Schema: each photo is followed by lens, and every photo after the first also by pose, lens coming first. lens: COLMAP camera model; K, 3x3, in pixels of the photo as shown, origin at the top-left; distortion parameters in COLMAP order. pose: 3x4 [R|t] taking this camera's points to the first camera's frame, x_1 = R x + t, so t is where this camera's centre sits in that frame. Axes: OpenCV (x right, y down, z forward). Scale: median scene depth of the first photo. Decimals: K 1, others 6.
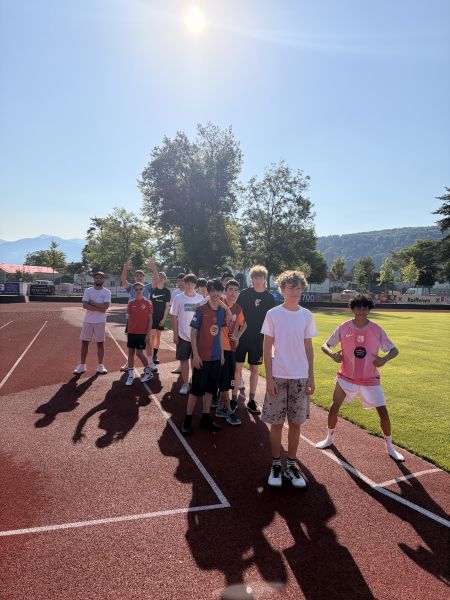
lens RADIAL K [[454.1, 0, 226.2], [0, 454.1, 302.7], [0, 0, 1]] dist [0.049339, -0.053441]
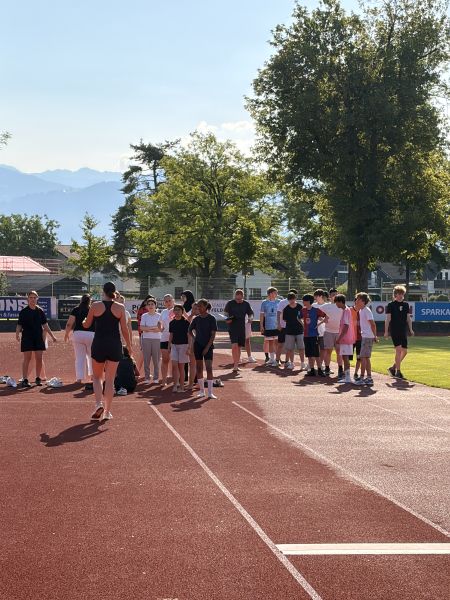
lens RADIAL K [[1316.8, 0, 225.5], [0, 1316.8, 298.8], [0, 0, 1]] dist [0.245330, 0.000000]
pose [[0.981237, -0.018044, -0.191958, 0.057432], [0.011414, 0.999301, -0.035590, 0.014226], [0.192466, 0.032732, 0.980758, -0.394251]]
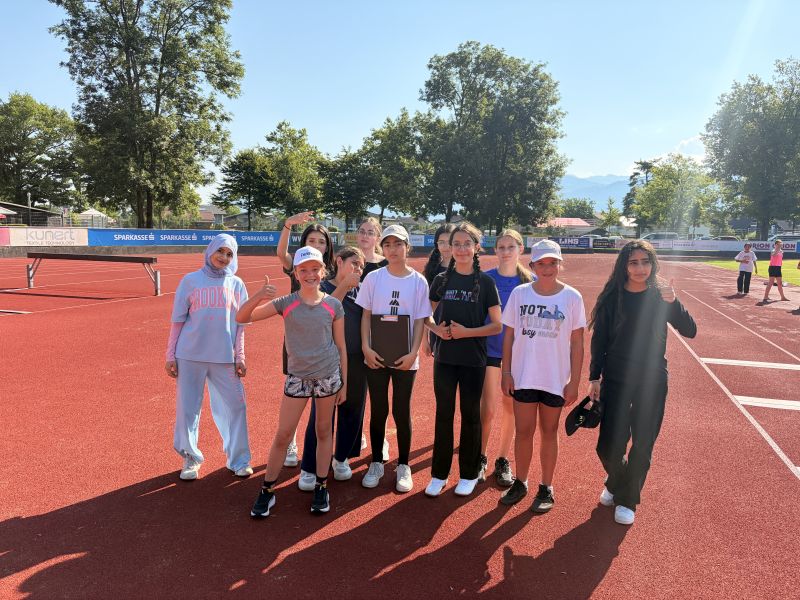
lens RADIAL K [[605.4, 0, 399.8], [0, 605.4, 300.8], [0, 0, 1]] dist [0.049339, -0.053441]
pose [[0.810736, 0.050258, -0.583250, 0.058332], [-0.013725, 0.997666, 0.066889, 0.014585], [0.585251, -0.046224, 0.809534, -0.397147]]
